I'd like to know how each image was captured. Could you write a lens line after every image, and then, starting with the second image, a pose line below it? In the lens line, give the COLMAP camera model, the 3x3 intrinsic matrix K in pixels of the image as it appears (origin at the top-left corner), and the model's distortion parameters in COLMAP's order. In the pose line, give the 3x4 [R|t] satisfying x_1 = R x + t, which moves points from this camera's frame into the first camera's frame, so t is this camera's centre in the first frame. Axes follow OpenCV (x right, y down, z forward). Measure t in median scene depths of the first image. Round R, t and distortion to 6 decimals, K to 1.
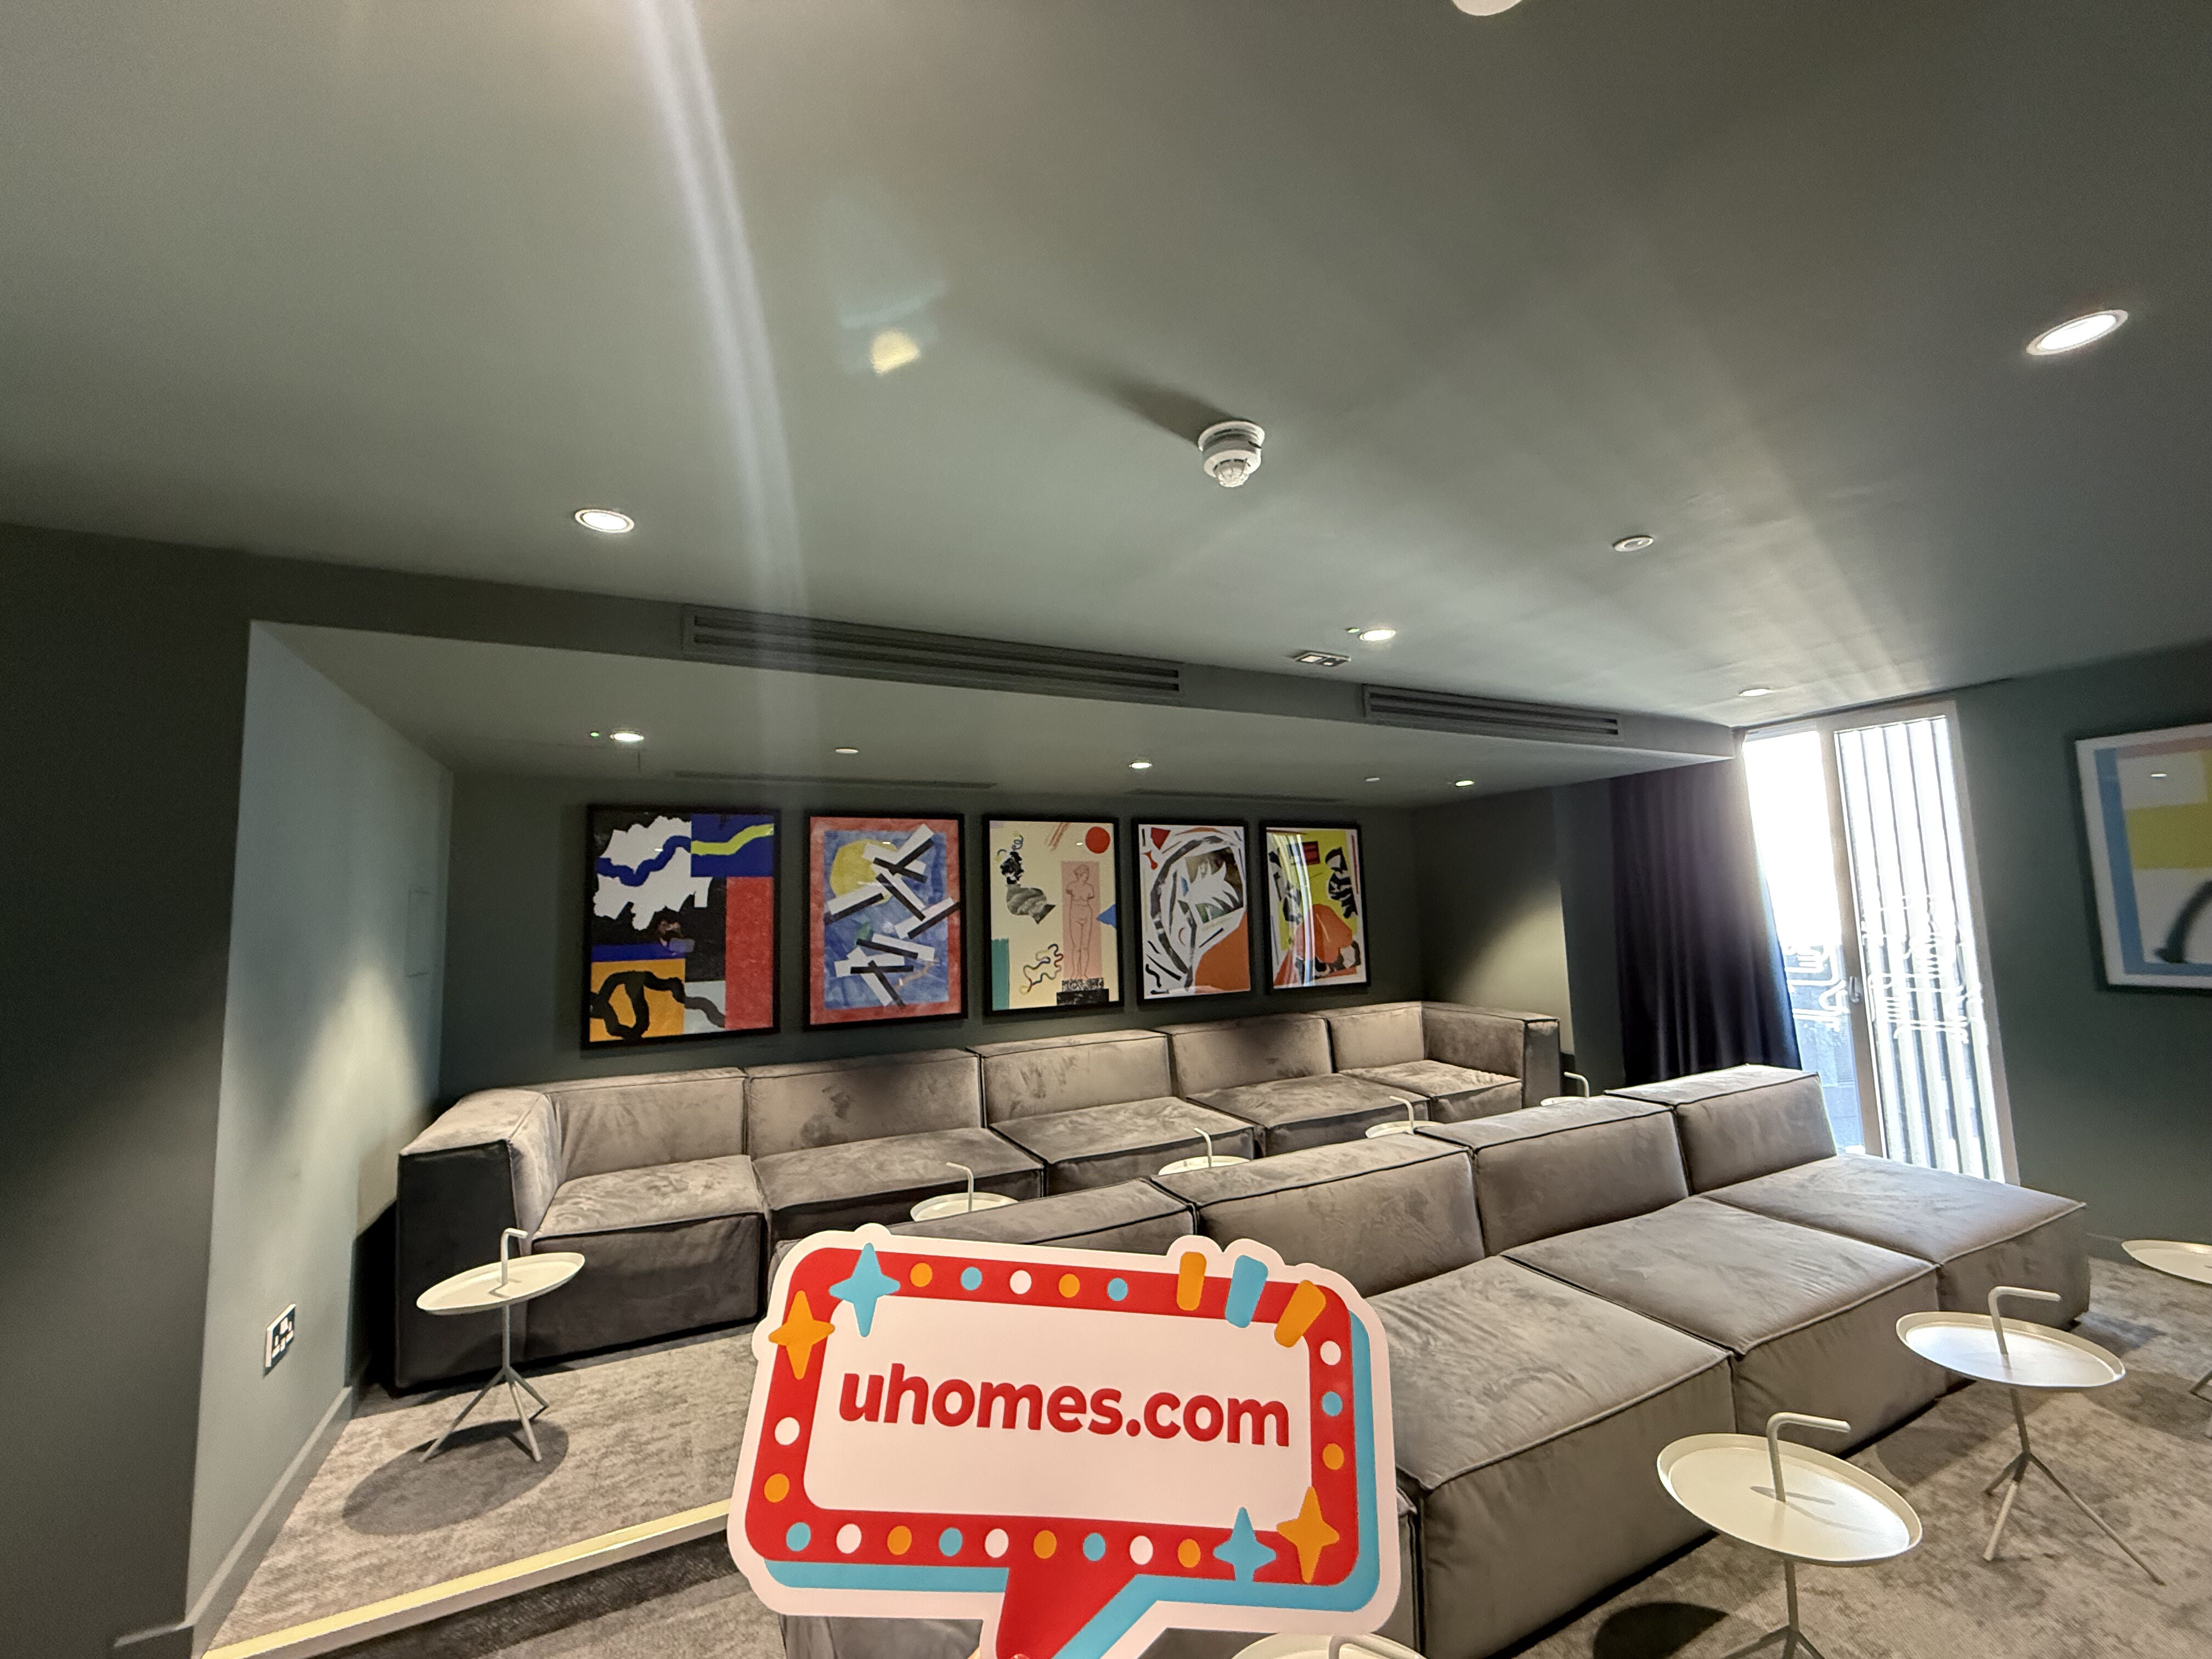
lens RADIAL K [[882.9, 0, 1099.5], [0, 882.9, 827.0], [0, 0, 1]] dist [0.000344, -0.000064]
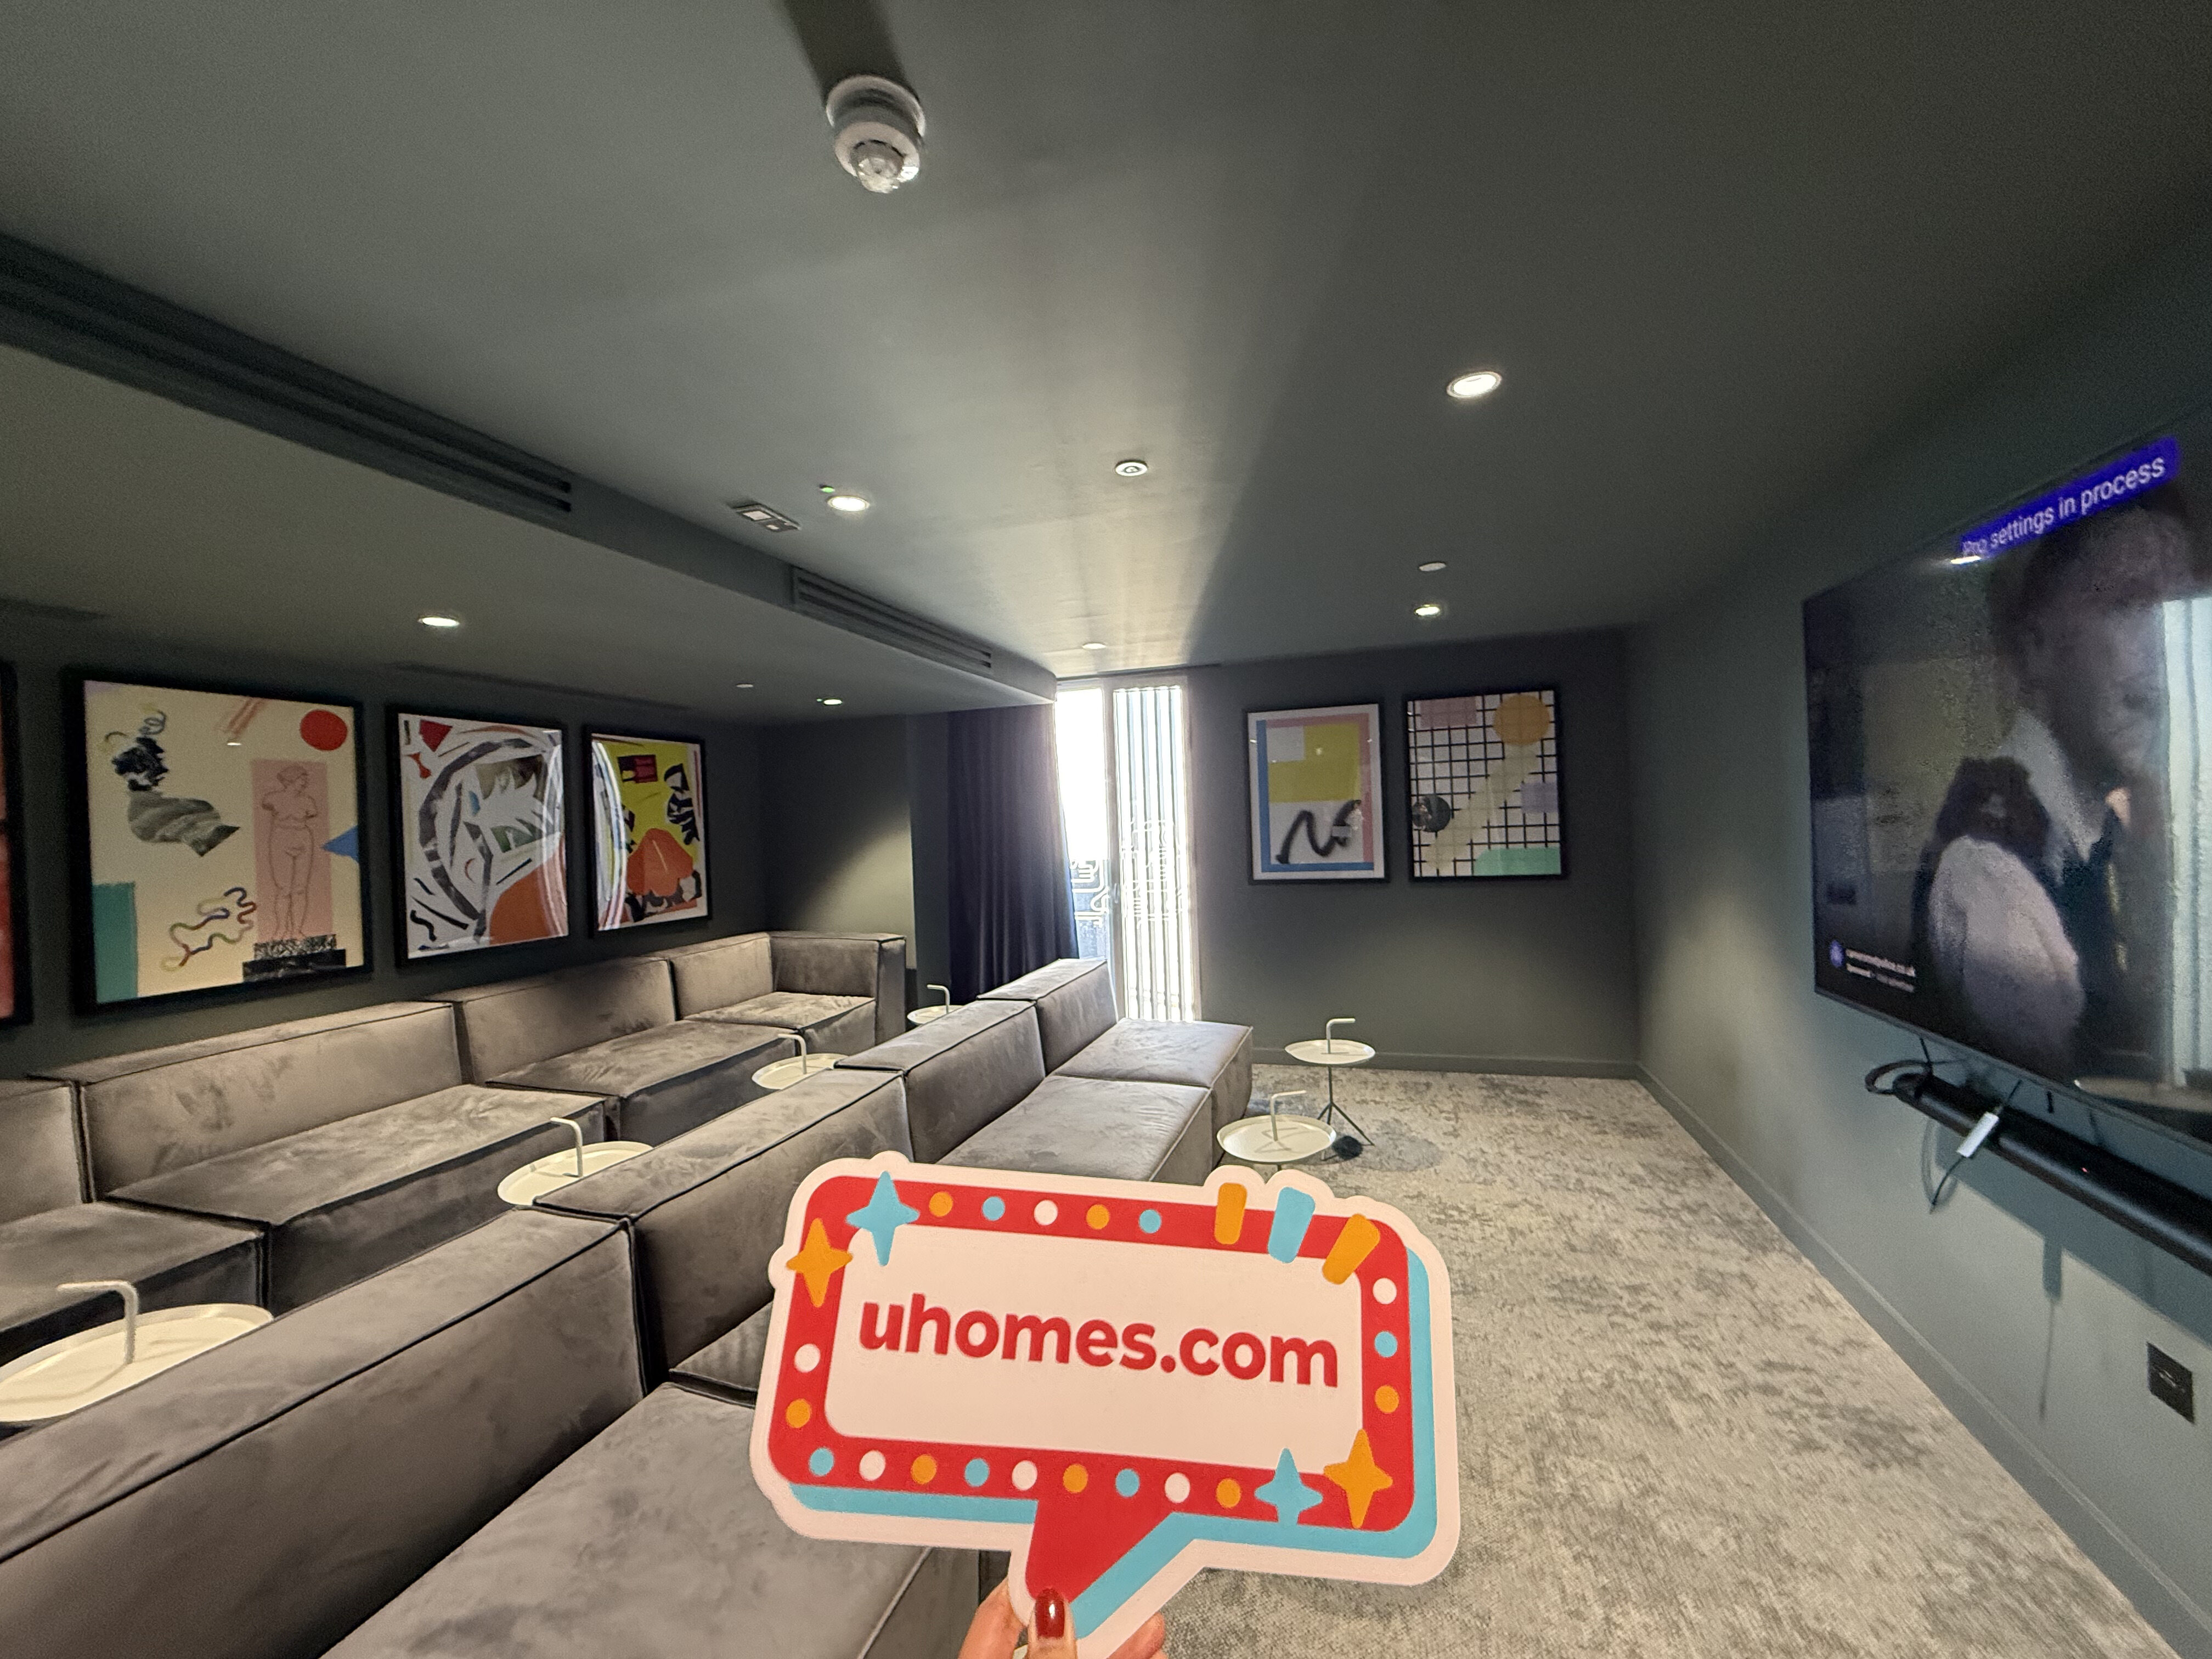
lens RADIAL K [[882.9, 0, 1099.5], [0, 882.9, 827.0], [0, 0, 1]] dist [0.000344, -0.000064]
pose [[0.700792, 0.003263, 0.713358, -0.069541], [-0.056139, 0.997140, 0.050590, 0.021531], [-0.711153, -0.075501, 0.698971, 0.113723]]
